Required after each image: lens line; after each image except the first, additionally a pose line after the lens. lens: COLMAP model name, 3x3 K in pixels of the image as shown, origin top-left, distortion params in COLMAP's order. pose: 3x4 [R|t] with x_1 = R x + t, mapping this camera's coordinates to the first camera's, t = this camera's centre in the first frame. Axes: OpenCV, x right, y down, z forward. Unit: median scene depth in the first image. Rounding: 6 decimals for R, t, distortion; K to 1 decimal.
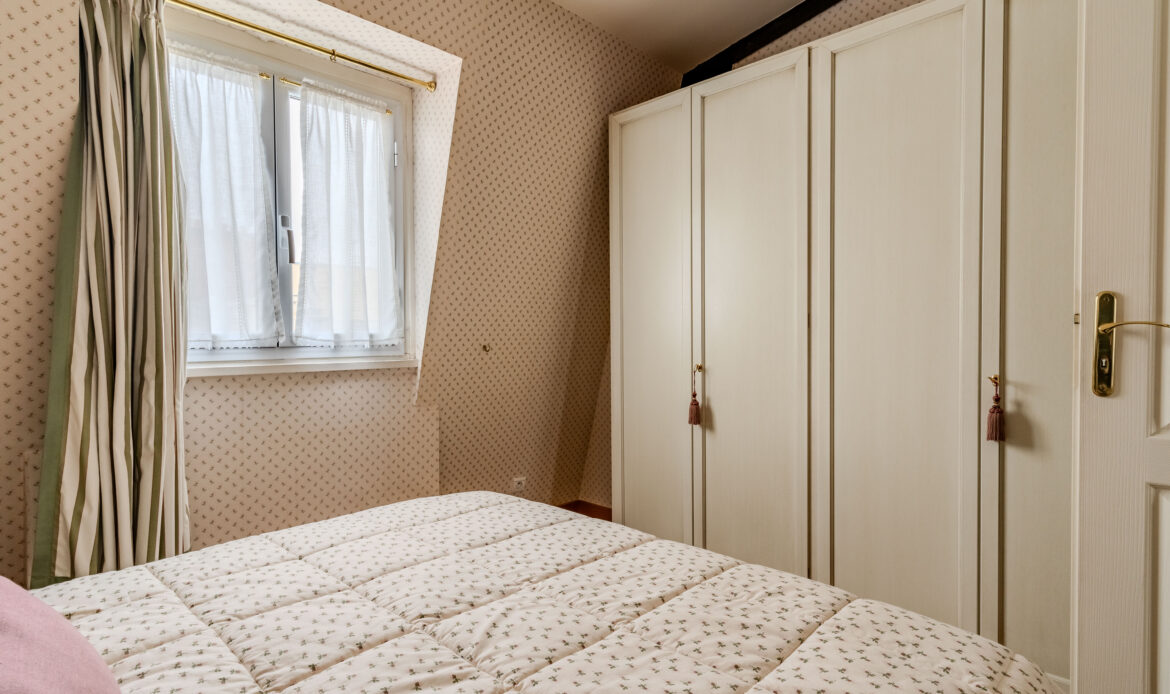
lens RADIAL K [[572.2, 0, 581.5], [0, 572.2, 349.4], [0, 0, 1]] dist [0.002345, -0.002502]
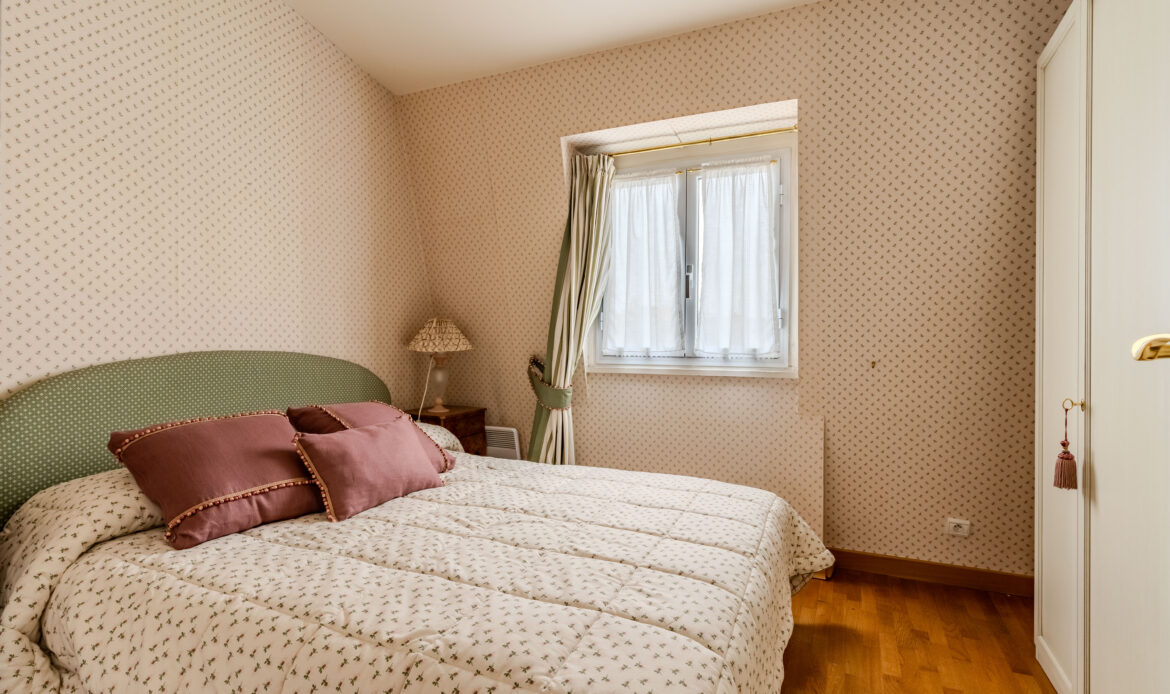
lens RADIAL K [[572.2, 0, 607.7], [0, 572.2, 347.8], [0, 0, 1]] dist [0.002345, -0.002502]
pose [[0.367905, 0.010187, -0.929808, 0.716270], [-0.032653, 0.999465, -0.001970, -0.017432], [0.929290, 0.031086, 0.368041, 0.286320]]
